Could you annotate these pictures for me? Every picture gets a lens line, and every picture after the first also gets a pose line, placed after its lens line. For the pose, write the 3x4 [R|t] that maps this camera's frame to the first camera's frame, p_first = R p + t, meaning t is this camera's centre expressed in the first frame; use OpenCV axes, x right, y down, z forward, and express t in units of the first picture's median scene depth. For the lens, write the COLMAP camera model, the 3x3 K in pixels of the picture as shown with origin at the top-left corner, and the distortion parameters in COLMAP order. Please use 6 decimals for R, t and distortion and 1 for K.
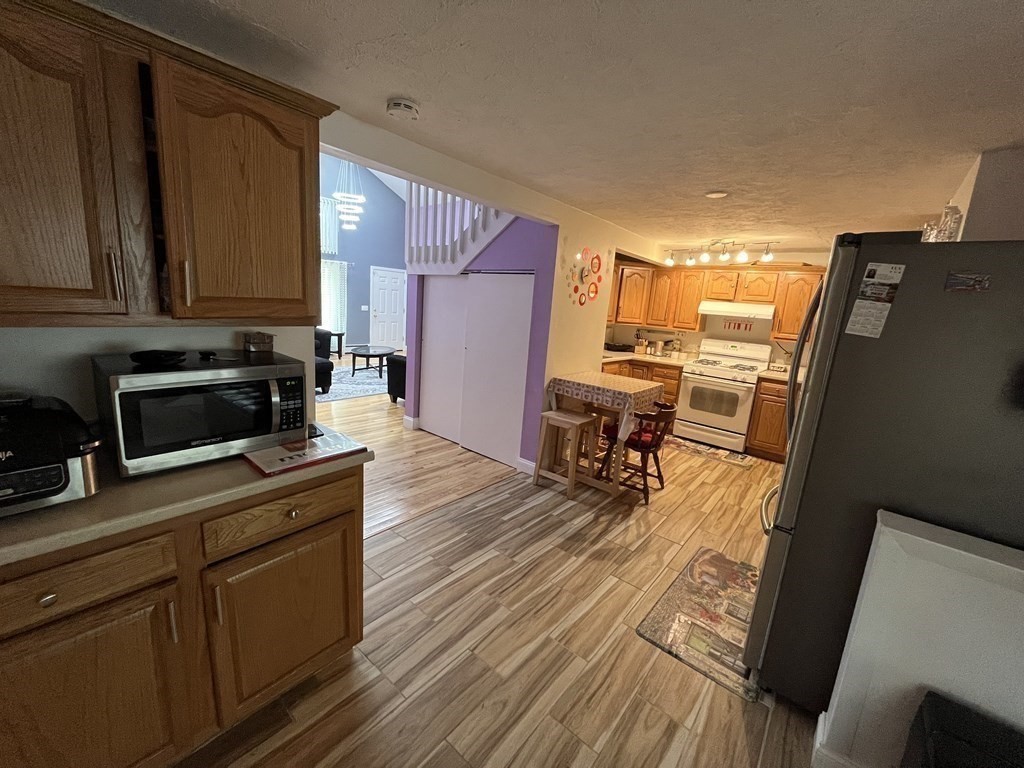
lens RADIAL K [[412.2, 0, 510.9], [0, 412.2, 380.5], [0, 0, 1]] dist [-0.005393, 0.000088]
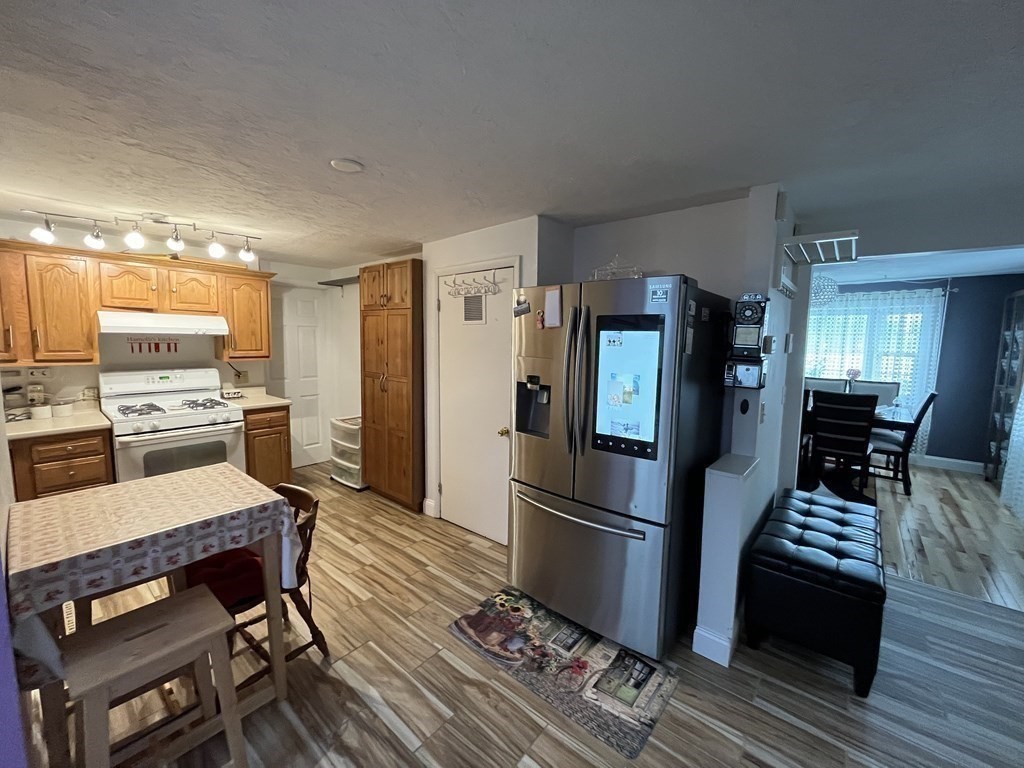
lens RADIAL K [[412.2, 0, 510.9], [0, 412.2, 379.5], [0, 0, 1]] dist [-0.005393, 0.000088]
pose [[-0.007738, -0.178240, 0.983957, -0.140480], [0.174205, 0.968699, 0.176846, -0.109809], [-0.984679, 0.172779, 0.023554, 0.467855]]
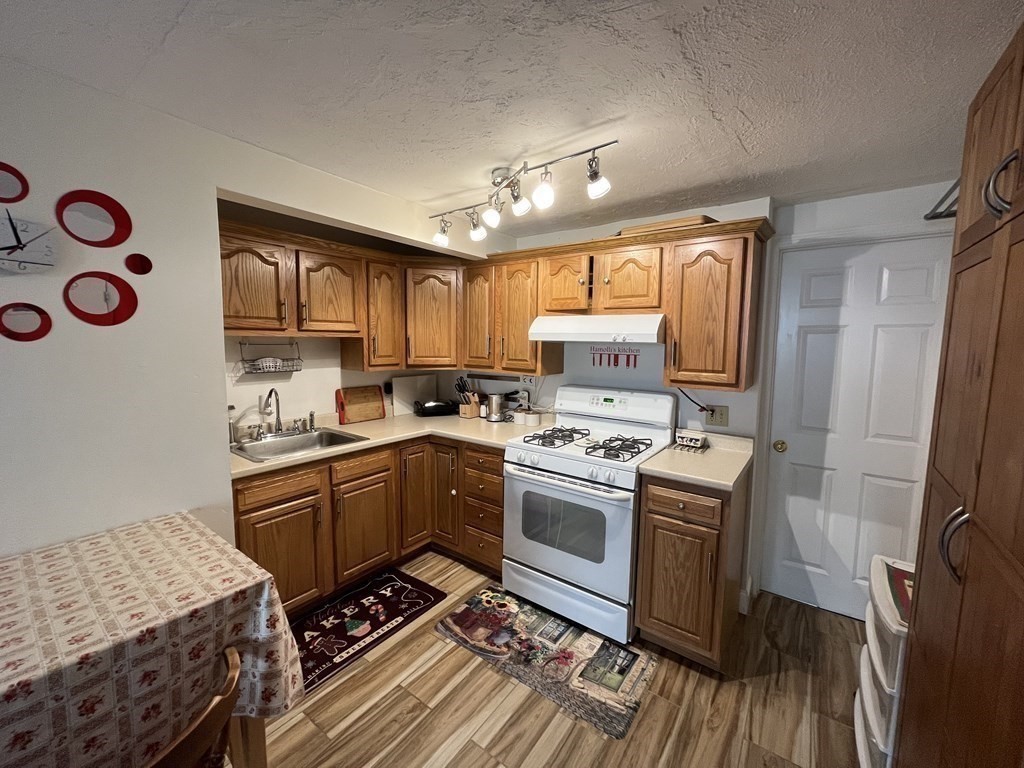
lens RADIAL K [[412.2, 0, 512.3], [0, 412.2, 381.0], [0, 0, 1]] dist [-0.005393, 0.000088]
pose [[0.995760, -0.070305, 0.059319, 0.435126], [0.075509, 0.993020, -0.090606, -0.075398], [-0.052535, 0.094701, 0.994119, 0.544464]]
